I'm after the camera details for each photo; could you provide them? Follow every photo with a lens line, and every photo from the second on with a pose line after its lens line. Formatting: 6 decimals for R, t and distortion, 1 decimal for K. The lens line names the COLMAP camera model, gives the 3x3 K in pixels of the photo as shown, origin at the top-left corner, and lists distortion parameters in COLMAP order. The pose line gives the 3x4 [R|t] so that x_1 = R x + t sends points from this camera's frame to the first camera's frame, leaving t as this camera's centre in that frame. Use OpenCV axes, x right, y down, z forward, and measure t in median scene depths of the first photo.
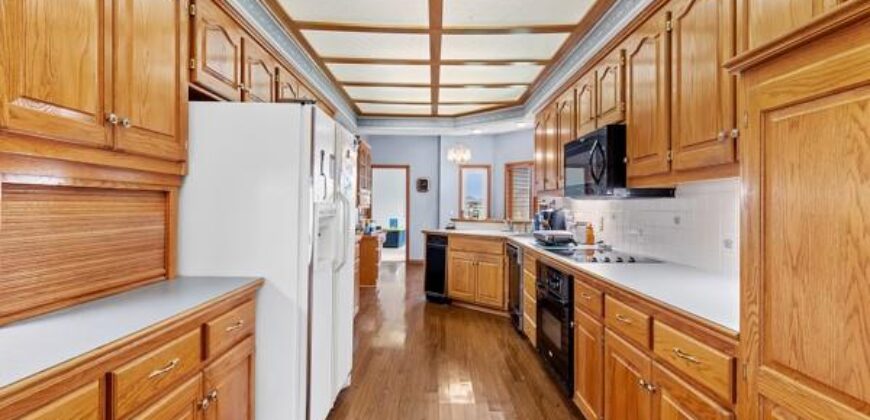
lens RADIAL K [[391.4, 0, 434.6], [0, 391.4, 206.3], [0, 0, 1]] dist [-0.001060, 0.000014]
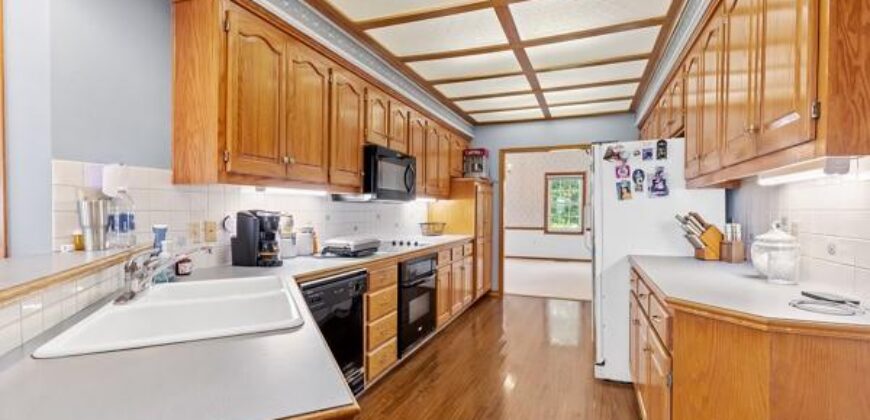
lens RADIAL K [[391.4, 0, 434.6], [0, 391.4, 206.3], [0, 0, 1]] dist [-0.001060, 0.000014]
pose [[-0.930739, -0.012755, 0.365461, -0.092652], [-0.016547, 0.999837, -0.007246, -0.000050], [-0.365309, -0.012792, -0.930798, 1.033920]]
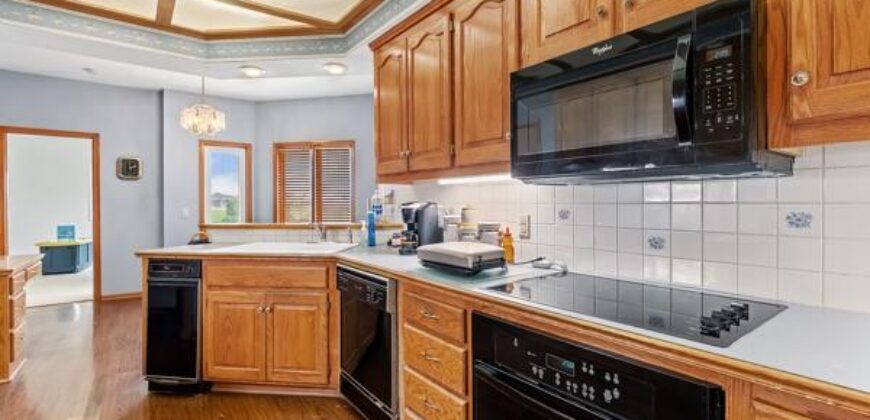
lens RADIAL K [[391.4, 0, 434.6], [0, 391.4, 206.3], [0, 0, 1]] dist [-0.001060, 0.000014]
pose [[0.799048, -0.013165, 0.601123, -0.025981], [0.009214, 0.999911, 0.009651, 0.003709], [-0.601196, -0.002173, 0.799098, 0.365836]]
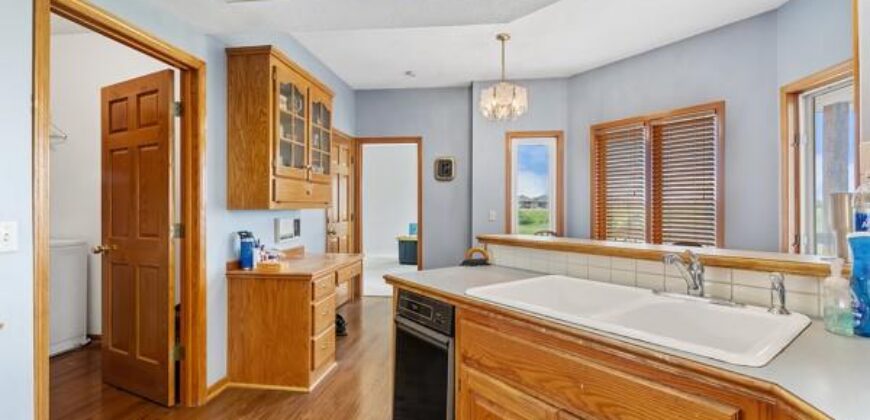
lens RADIAL K [[391.4, 0, 434.6], [0, 391.4, 206.3], [0, 0, 1]] dist [-0.001060, 0.000014]
pose [[0.991309, -0.006541, -0.131391, 0.050959], [0.006608, 0.999978, 0.000079, 0.002531], [0.131388, -0.000947, 0.991331, 0.633978]]
